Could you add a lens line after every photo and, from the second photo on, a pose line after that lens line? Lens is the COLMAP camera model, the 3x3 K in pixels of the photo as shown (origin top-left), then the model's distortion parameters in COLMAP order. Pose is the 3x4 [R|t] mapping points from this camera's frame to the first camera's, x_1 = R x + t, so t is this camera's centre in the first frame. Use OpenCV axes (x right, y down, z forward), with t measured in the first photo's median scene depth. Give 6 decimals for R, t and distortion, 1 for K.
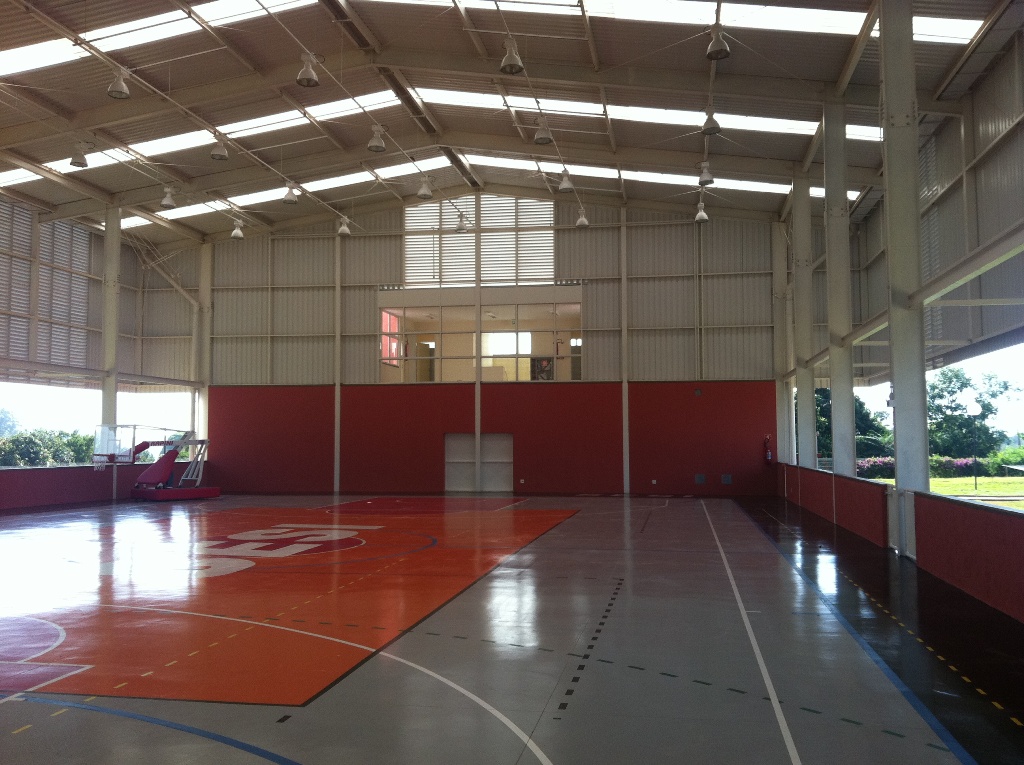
lens RADIAL K [[945.8, 0, 512.0], [0, 945.8, 382.5], [0, 0, 1]] dist [0.138288, -0.359275]
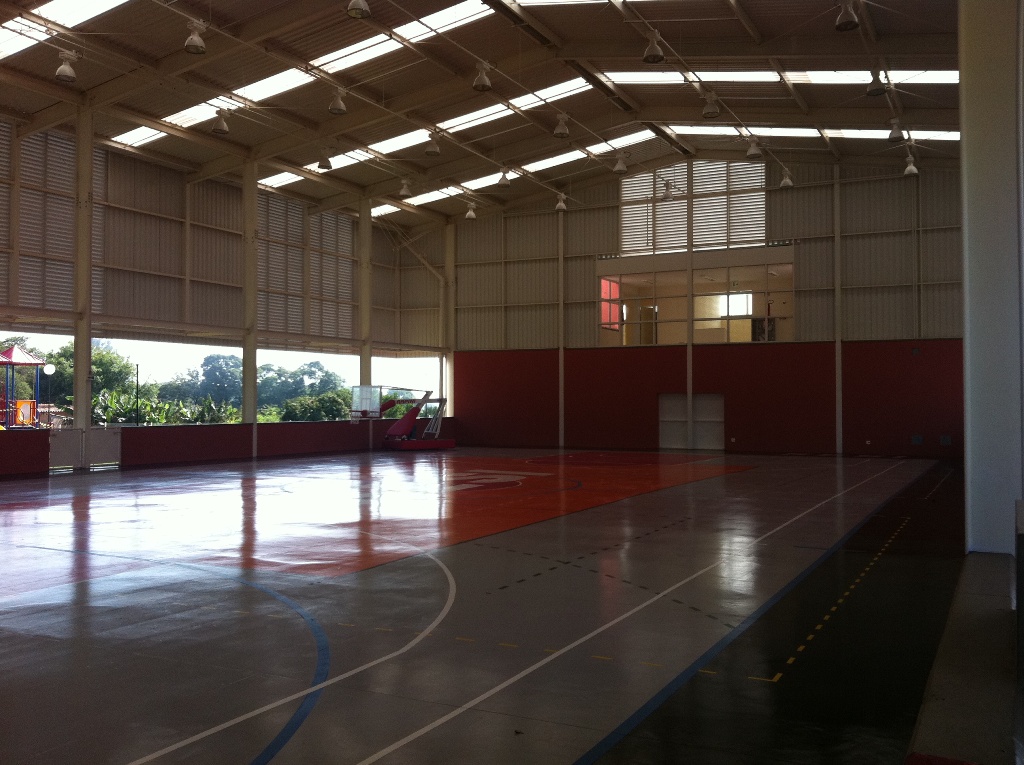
lens RADIAL K [[945.8, 0, 512.0], [0, 945.8, 382.5], [0, 0, 1]] dist [0.138288, -0.359275]
pose [[0.955007, -0.003549, -0.296562, 0.087984], [0.015664, 0.999136, 0.038487, -0.001635], [0.296169, -0.041401, 0.954238, -0.054704]]
